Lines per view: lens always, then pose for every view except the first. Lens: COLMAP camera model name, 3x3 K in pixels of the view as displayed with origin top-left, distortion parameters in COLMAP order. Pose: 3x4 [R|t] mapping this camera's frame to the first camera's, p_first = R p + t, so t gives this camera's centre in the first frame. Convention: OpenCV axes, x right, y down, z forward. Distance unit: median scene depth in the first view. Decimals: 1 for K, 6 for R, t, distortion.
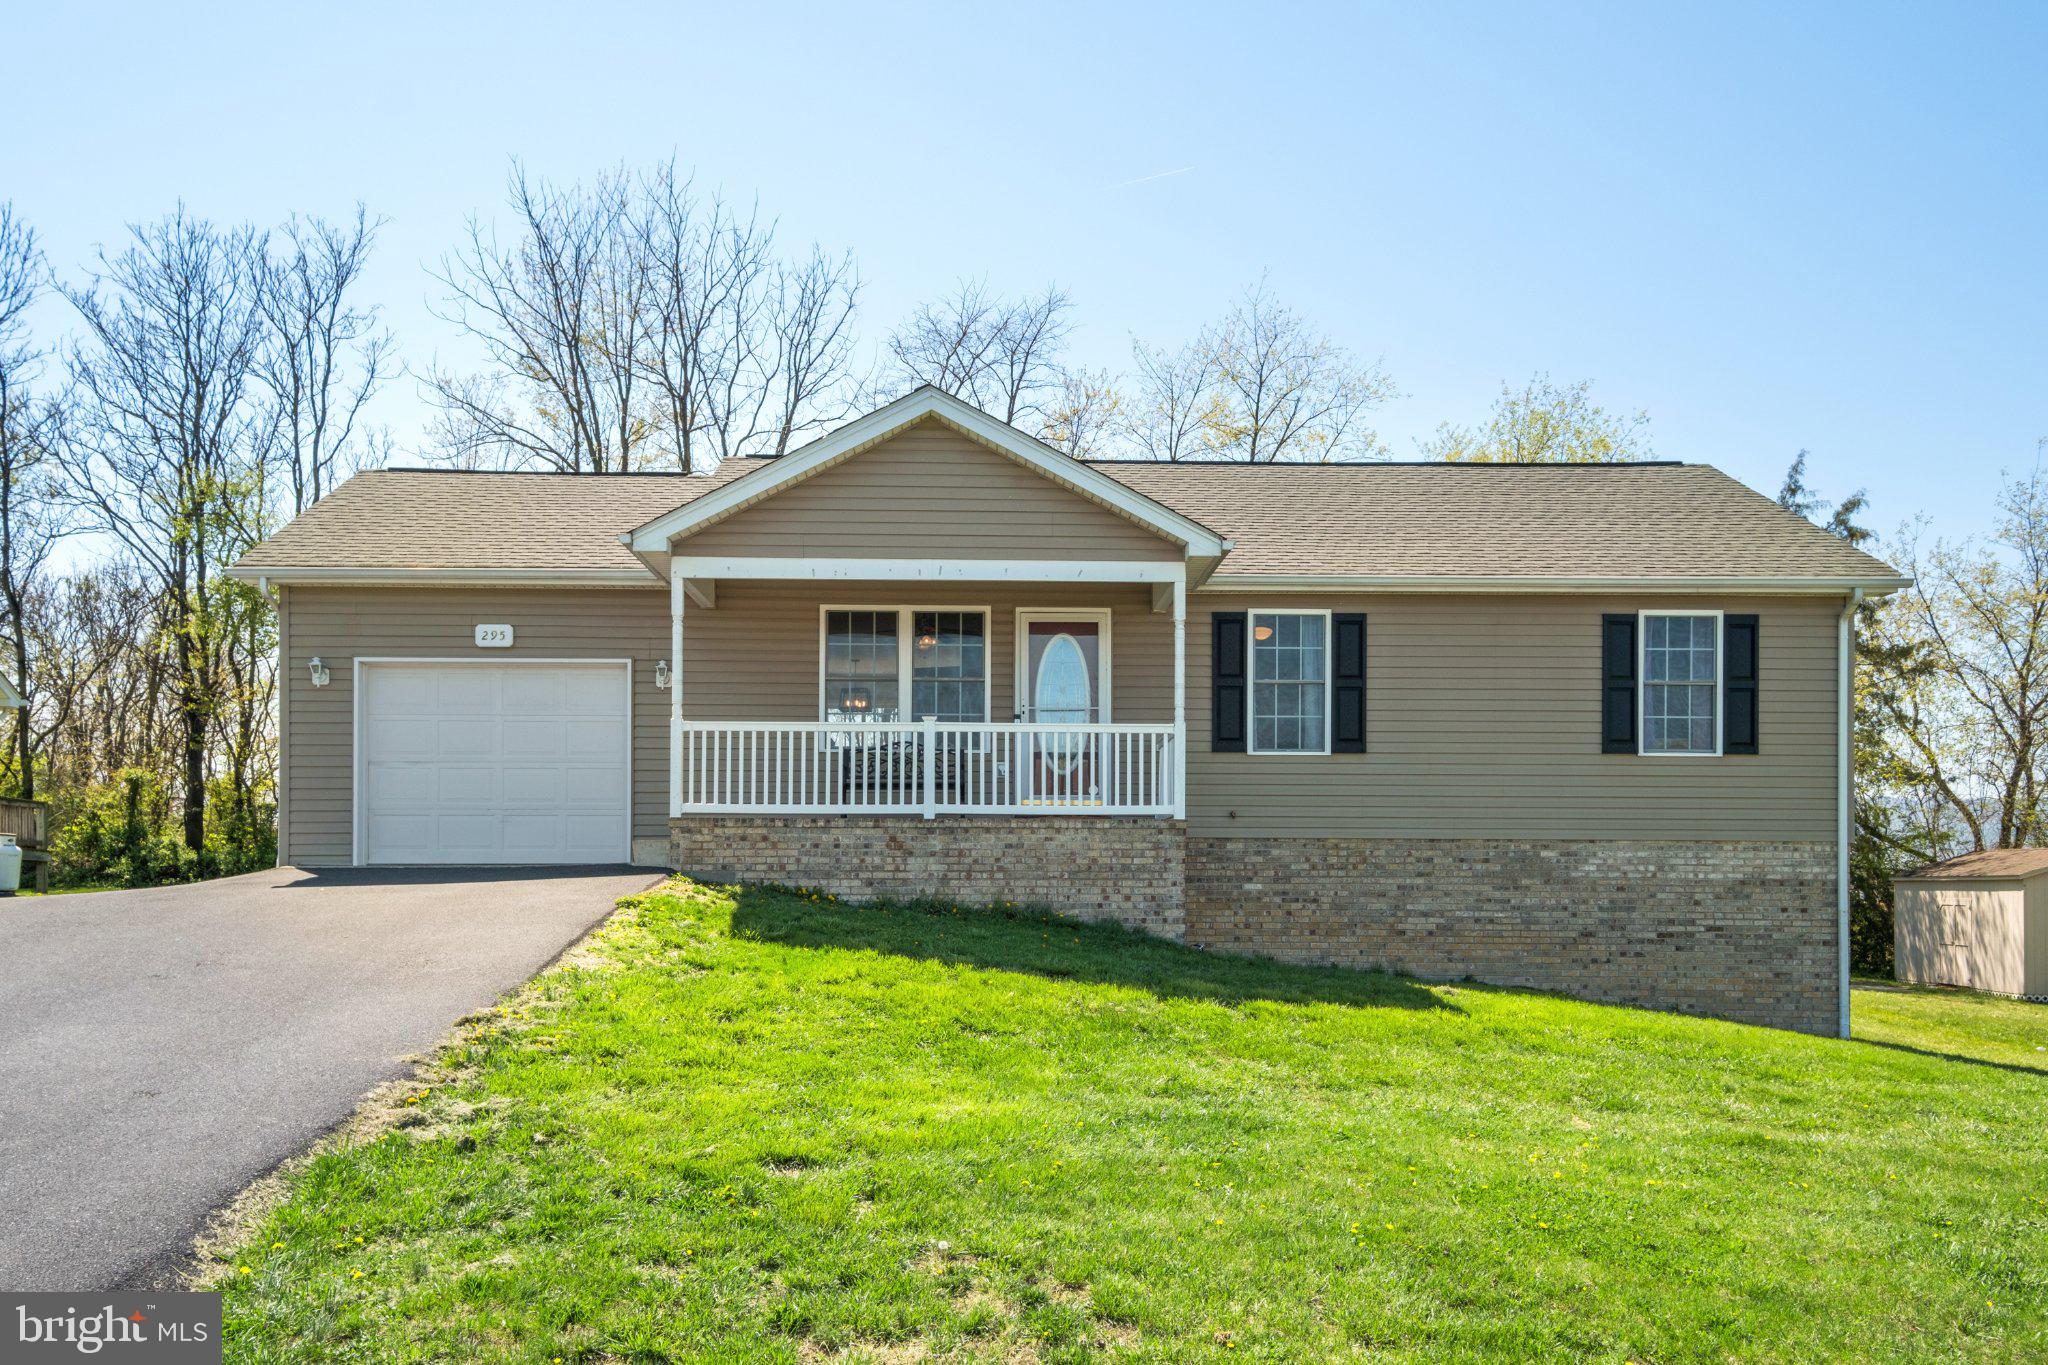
lens RADIAL K [[1694.1, 0, 1025.8], [0, 1694.1, 703.6], [0, 0, 1]] dist [0.063571, 0.009797]
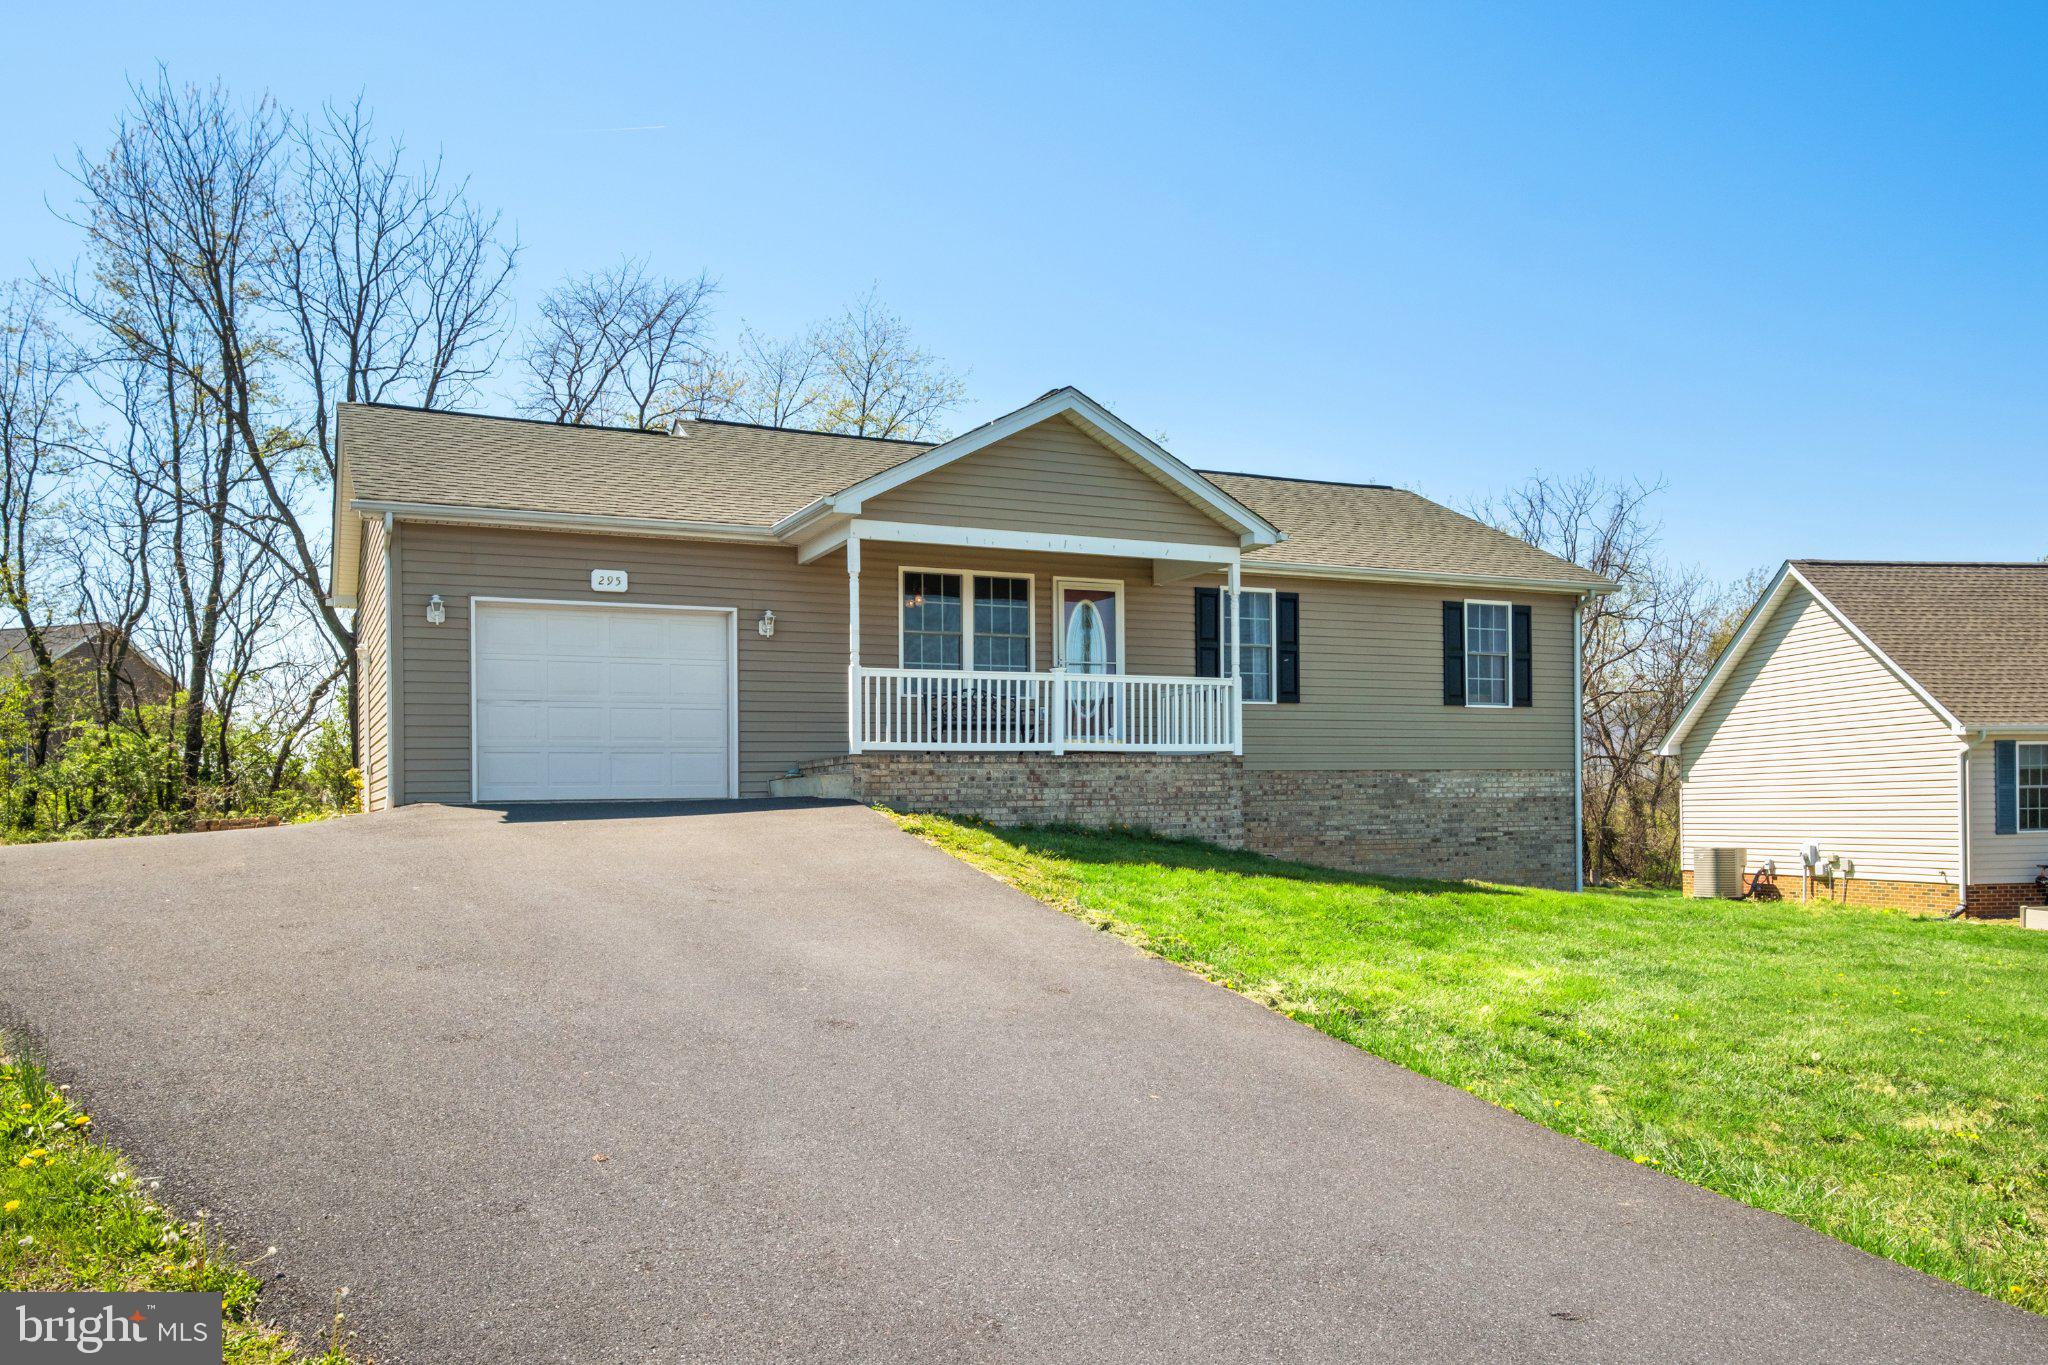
lens RADIAL K [[1494.8, 0, 1015.9], [0, 1494.8, 665.1], [0, 0, 1]] dist [0.041538, 0.000083]
pose [[0.916755, 0.021855, 0.398851, -0.444914], [-0.024843, 0.999689, 0.002325, 0.003428], [-0.398676, -0.012040, 0.917013, 0.055272]]
